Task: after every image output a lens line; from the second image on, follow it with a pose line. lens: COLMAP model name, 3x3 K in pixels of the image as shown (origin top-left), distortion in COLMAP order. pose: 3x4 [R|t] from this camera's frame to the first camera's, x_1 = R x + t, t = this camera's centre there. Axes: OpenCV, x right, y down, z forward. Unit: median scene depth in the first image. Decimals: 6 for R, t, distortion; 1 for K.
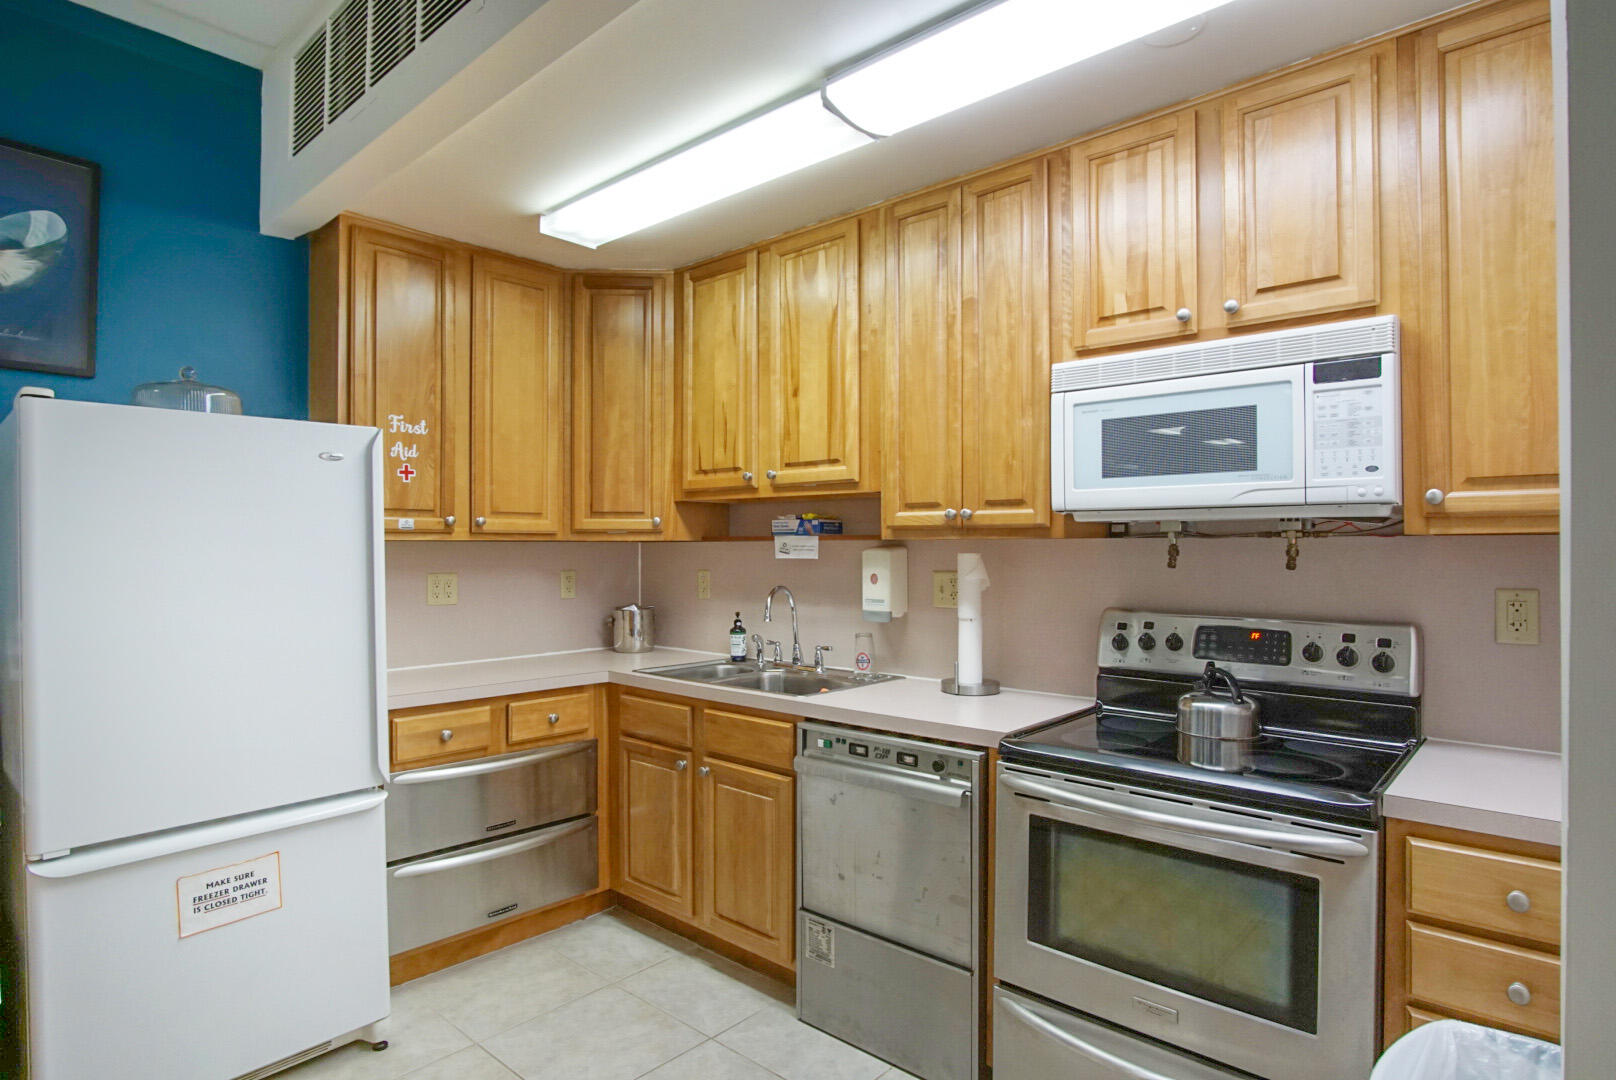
lens RADIAL K [[859.3, 0, 806.4], [0, 859.3, 542.0], [0, 0, 1]] dist [-0.000921, -0.000062]
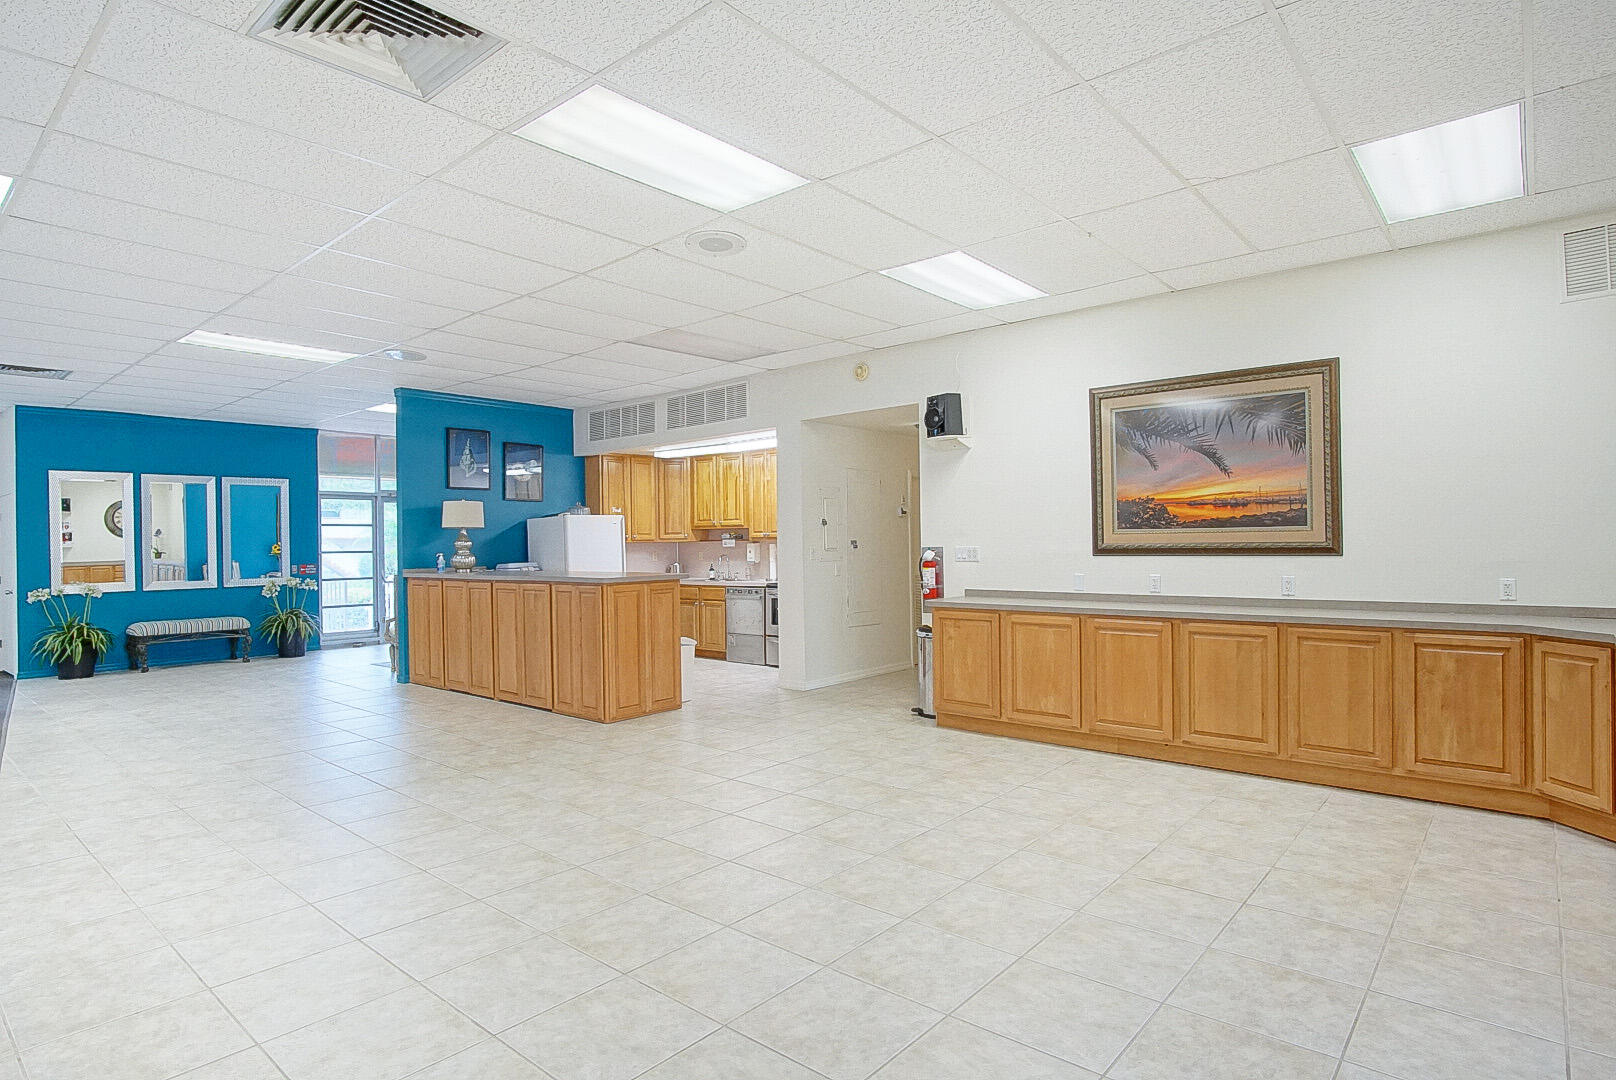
lens RADIAL K [[859.3, 0, 810.4], [0, 859.3, 539.1], [0, 0, 1]] dist [-0.000921, -0.000062]
pose [[0.999550, -0.012445, 0.027284, 0.218162], [0.012266, 0.999902, 0.006701, -0.027642], [-0.027364, -0.006363, 0.999605, -2.384383]]
